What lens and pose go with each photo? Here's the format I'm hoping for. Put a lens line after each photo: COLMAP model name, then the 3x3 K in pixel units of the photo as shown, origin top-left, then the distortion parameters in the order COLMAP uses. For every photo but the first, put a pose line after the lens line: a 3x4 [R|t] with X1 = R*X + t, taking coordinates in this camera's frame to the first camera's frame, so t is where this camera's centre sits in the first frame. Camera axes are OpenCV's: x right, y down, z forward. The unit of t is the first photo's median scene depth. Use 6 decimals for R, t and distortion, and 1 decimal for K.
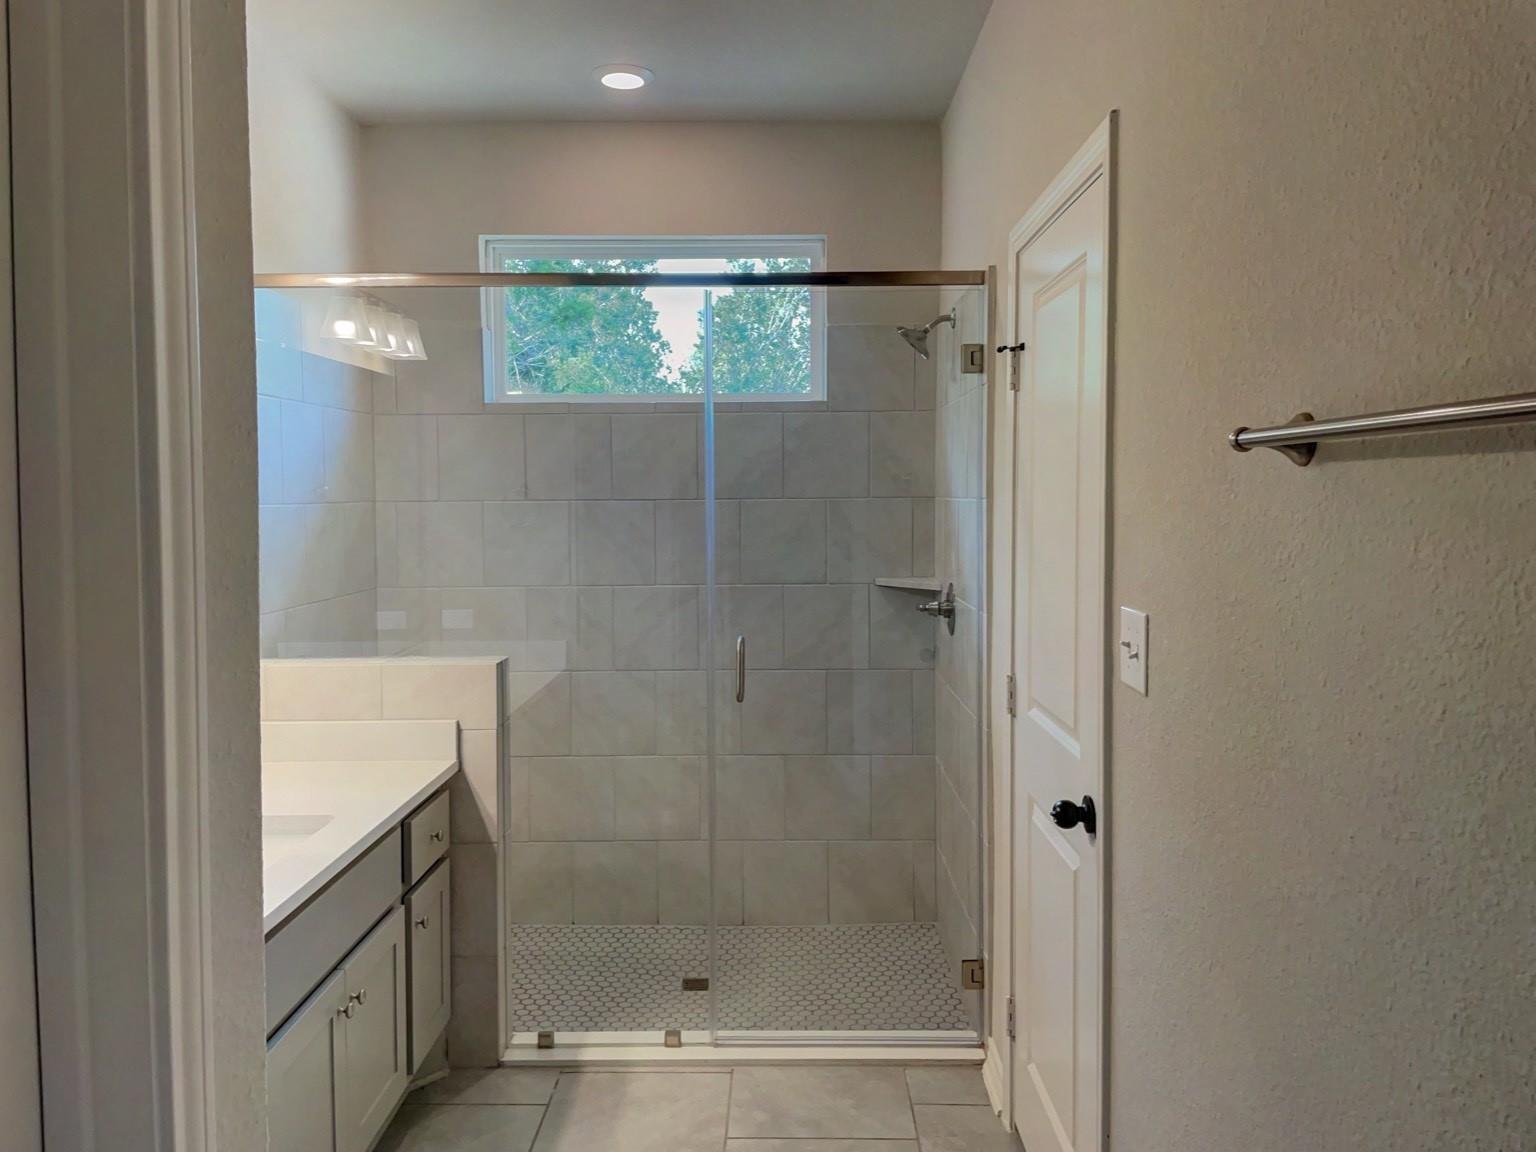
lens RADIAL K [[1149.0, 0, 764.1], [0, 1149.0, 547.1], [0, 0, 1]] dist [0.095165, -0.126139]
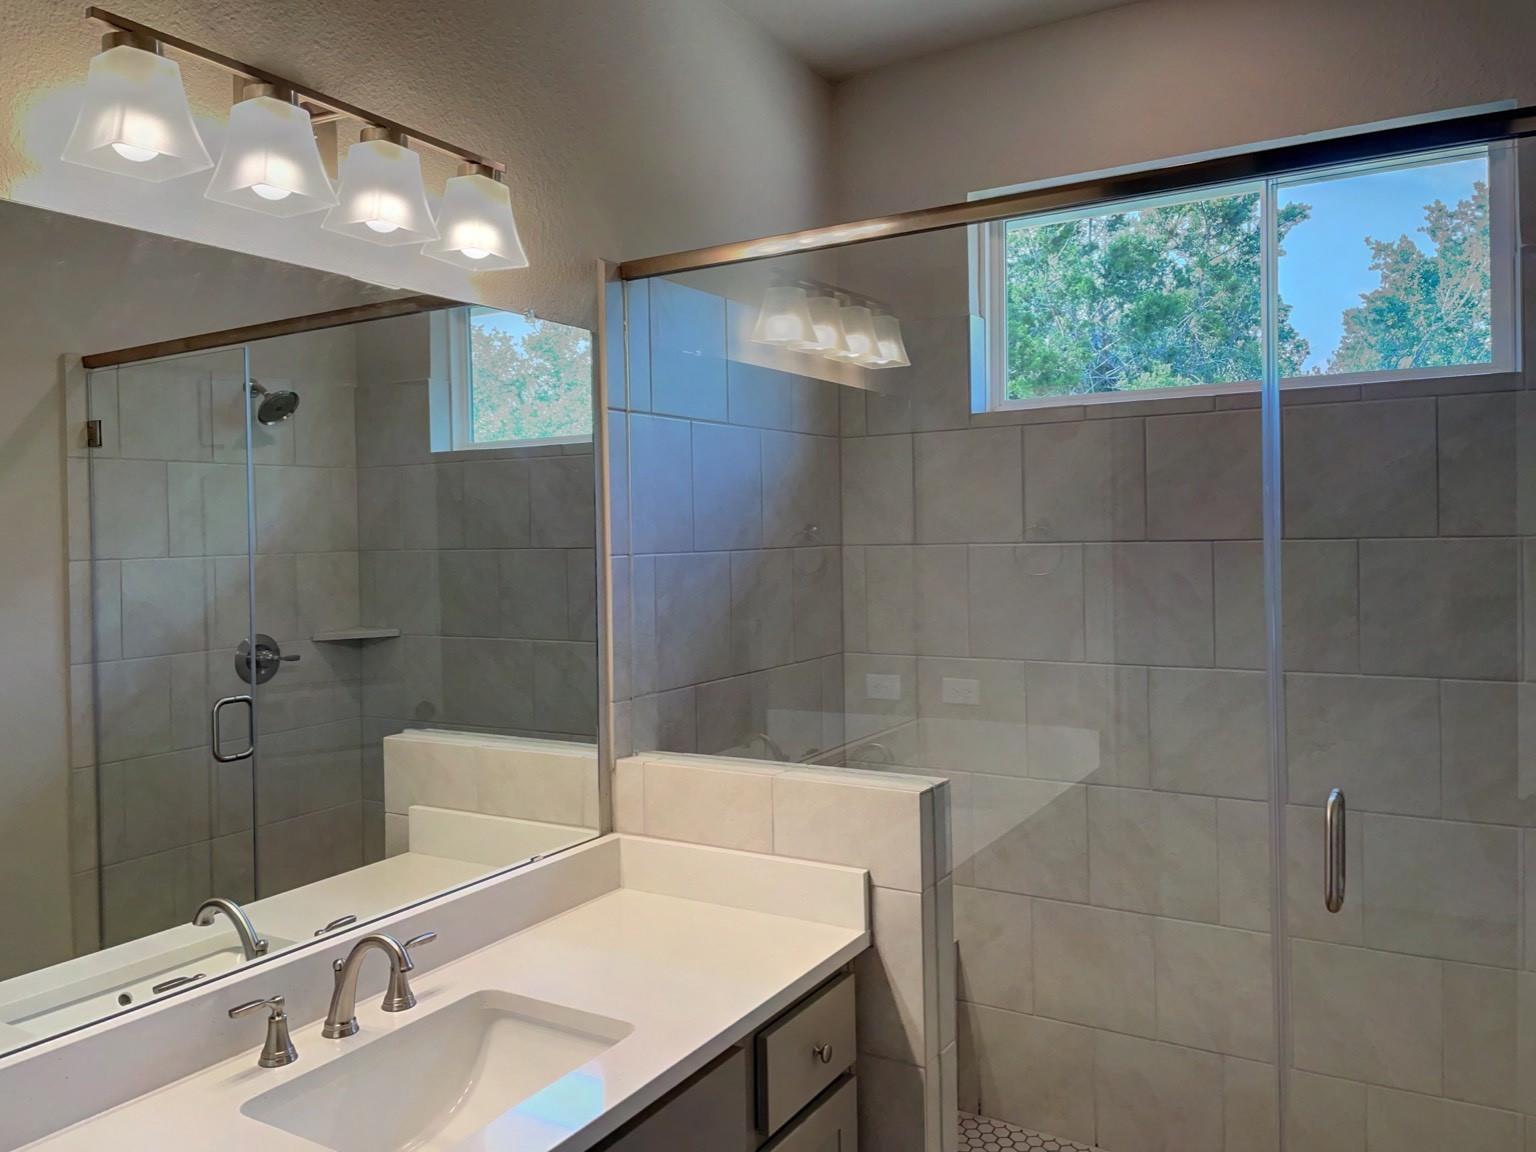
lens RADIAL K [[1149.0, 0, 764.1], [0, 1149.0, 547.1], [0, 0, 1]] dist [0.095165, -0.126139]
pose [[0.862597, -0.004274, -0.505874, 0.027536], [-0.009221, 0.999665, -0.024170, -0.023723], [0.505808, 0.025514, 0.862269, 0.363099]]
